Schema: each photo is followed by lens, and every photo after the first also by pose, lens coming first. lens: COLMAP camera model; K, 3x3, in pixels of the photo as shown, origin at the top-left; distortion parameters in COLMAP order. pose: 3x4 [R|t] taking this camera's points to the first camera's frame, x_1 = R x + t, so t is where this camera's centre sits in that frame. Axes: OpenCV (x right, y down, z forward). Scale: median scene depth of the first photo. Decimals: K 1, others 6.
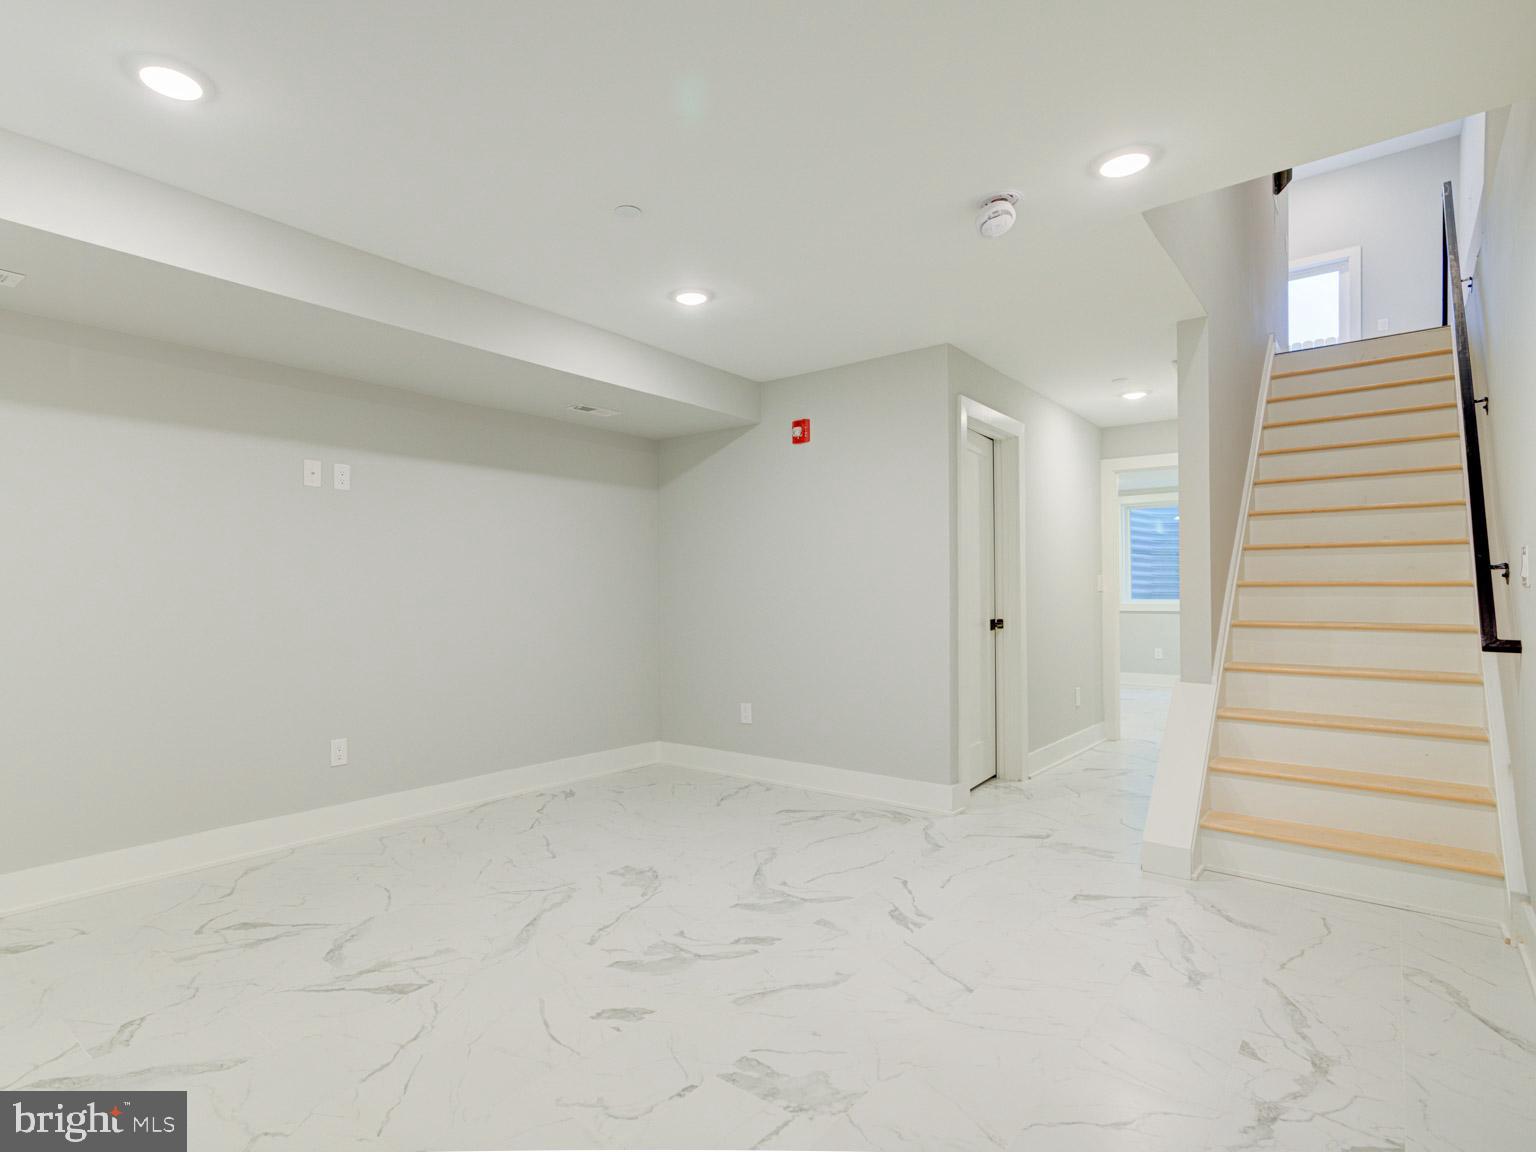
lens RADIAL K [[814.2, 0, 766.3], [0, 814.2, 582.8], [0, 0, 1]] dist [-0.005899, 0.015492]
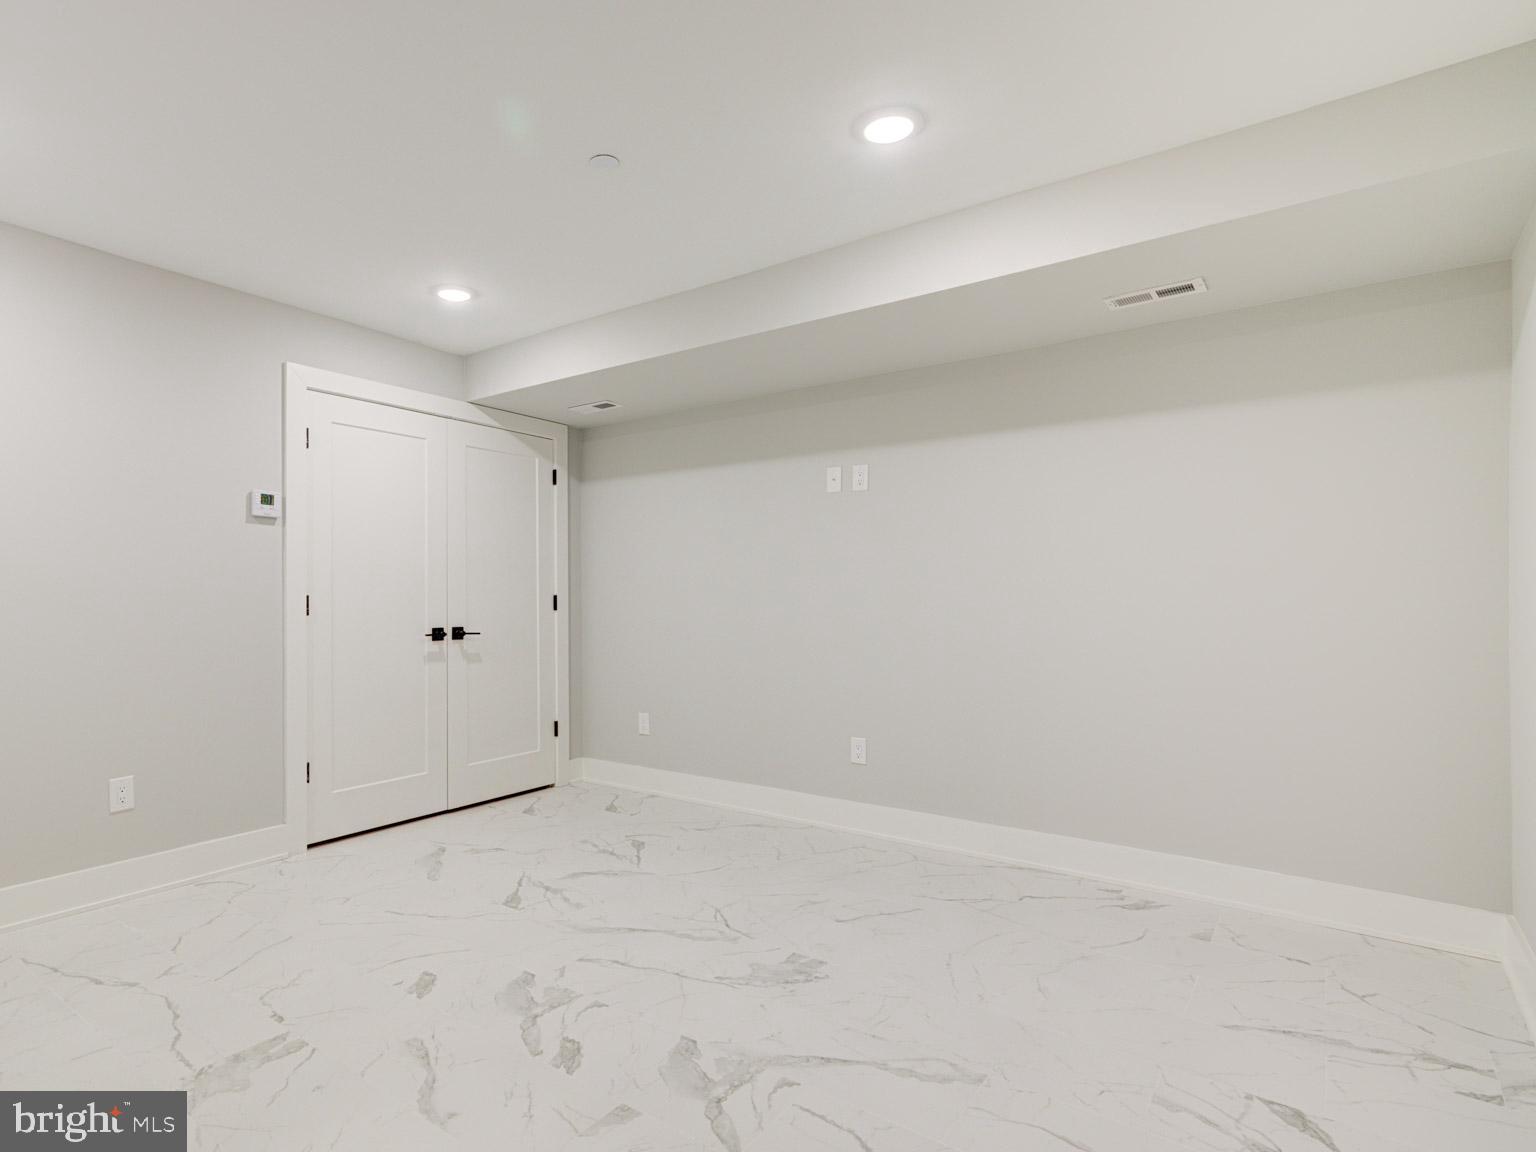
lens RADIAL K [[814.2, 0, 766.3], [0, 814.2, 582.8], [0, 0, 1]] dist [-0.005899, 0.015492]
pose [[0.026221, -0.009256, -0.999613, 0.846332], [0.010773, 0.999902, -0.008976, -0.036762], [0.999598, -0.010534, 0.026318, 1.200697]]
